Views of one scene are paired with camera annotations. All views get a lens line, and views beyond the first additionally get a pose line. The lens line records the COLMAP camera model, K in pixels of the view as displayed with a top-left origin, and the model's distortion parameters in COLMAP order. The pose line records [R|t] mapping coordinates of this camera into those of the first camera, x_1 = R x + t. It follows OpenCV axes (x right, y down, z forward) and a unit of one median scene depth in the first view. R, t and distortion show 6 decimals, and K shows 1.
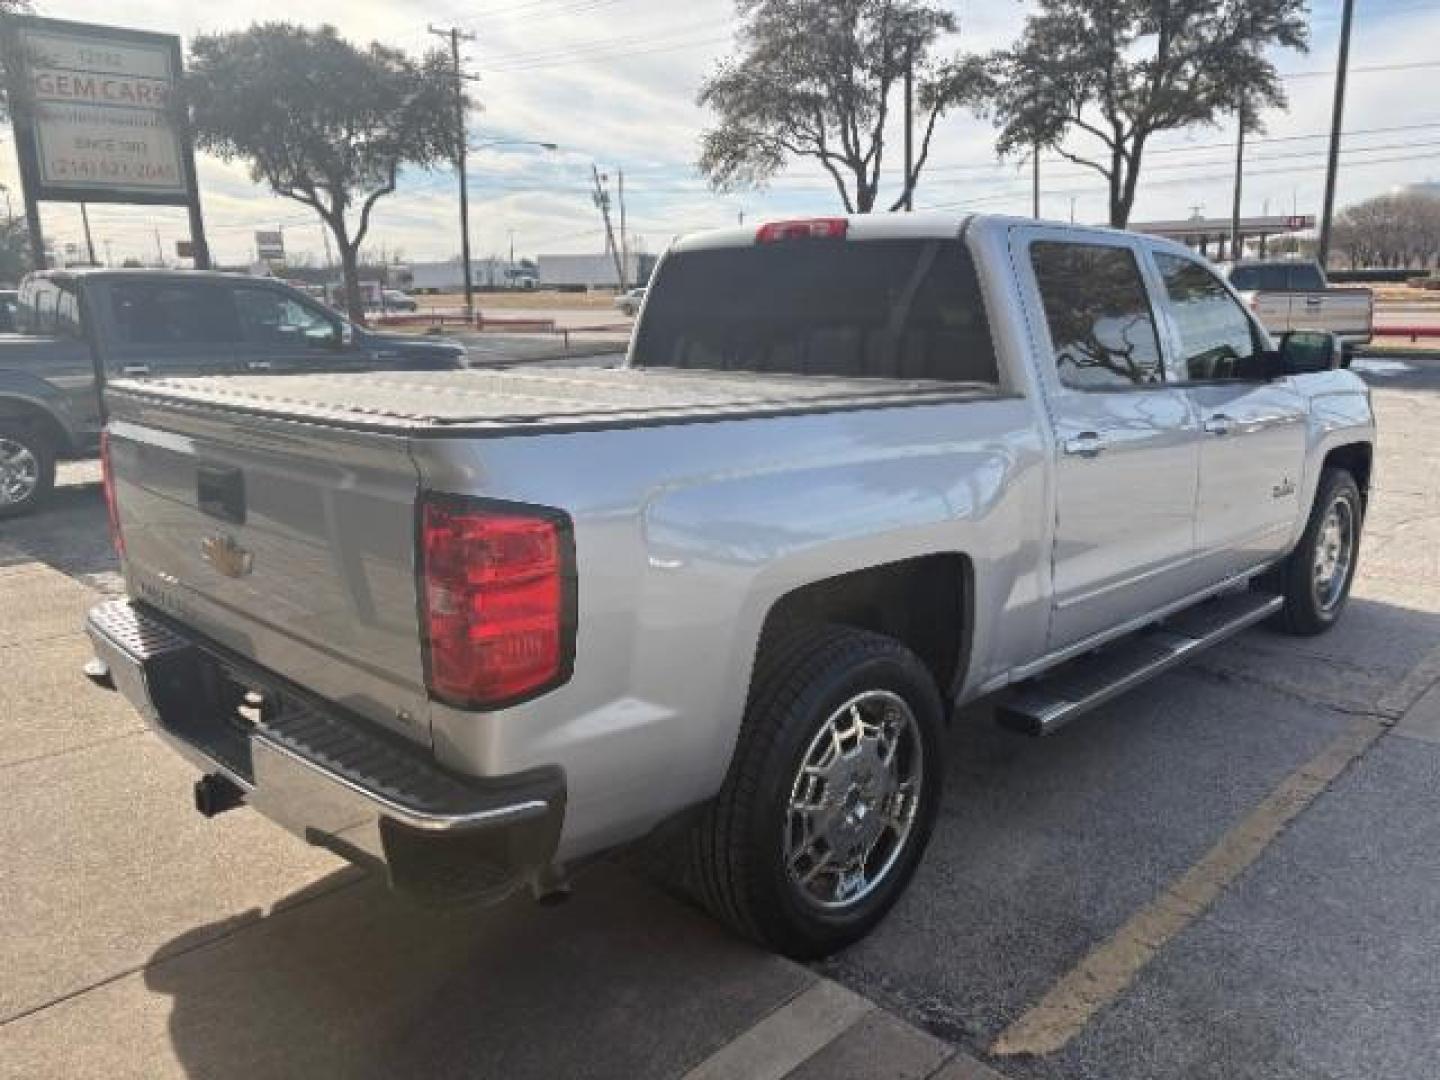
lens RADIAL K [[1087.9, 0, 720.0], [0, 1087.9, 540.0], [0, 0, 1]] dist [0.055853, -0.050246]
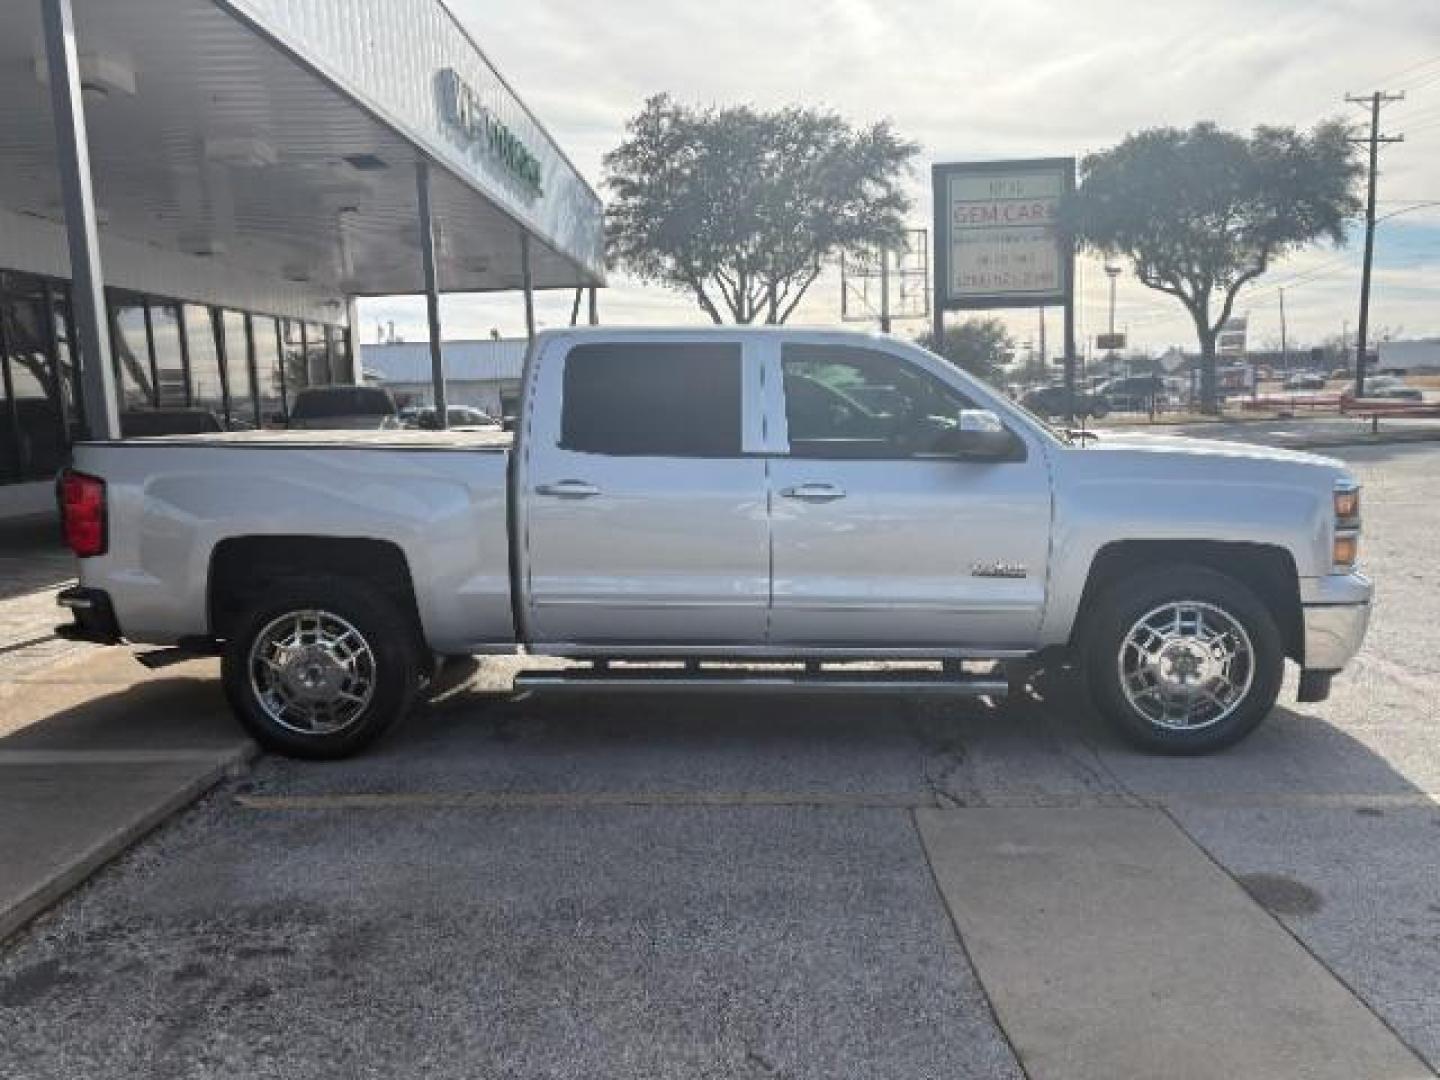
lens RADIAL K [[1087.9, 0, 720.0], [0, 1087.9, 540.0], [0, 0, 1]] dist [0.055853, -0.050246]
pose [[0.677770, 0.089398, -0.729819, 0.238518], [-0.144226, 0.989463, -0.012738, -0.005676], [0.720990, 0.113892, 0.683522, 0.032724]]
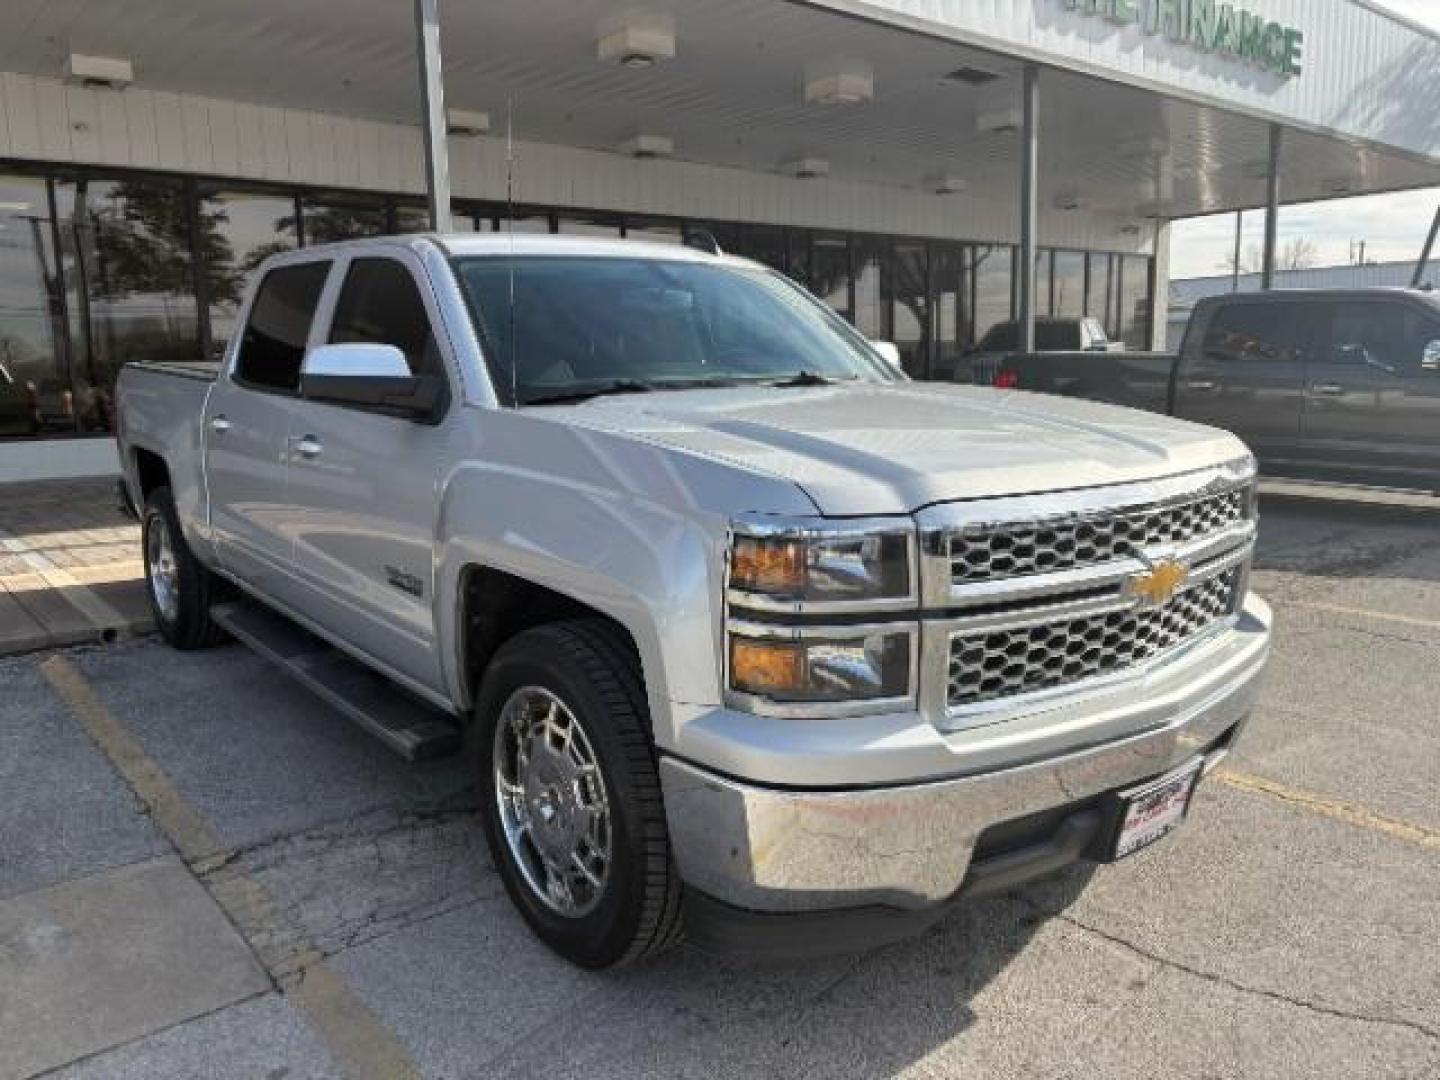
lens RADIAL K [[1087.9, 0, 720.0], [0, 1087.9, 540.0], [0, 0, 1]] dist [0.055853, -0.050246]
pose [[-0.104419, 0.181472, -0.977837, 0.259655], [-0.202875, 0.958651, 0.199576, -0.055628], [0.973621, 0.219218, -0.063286, 0.276410]]
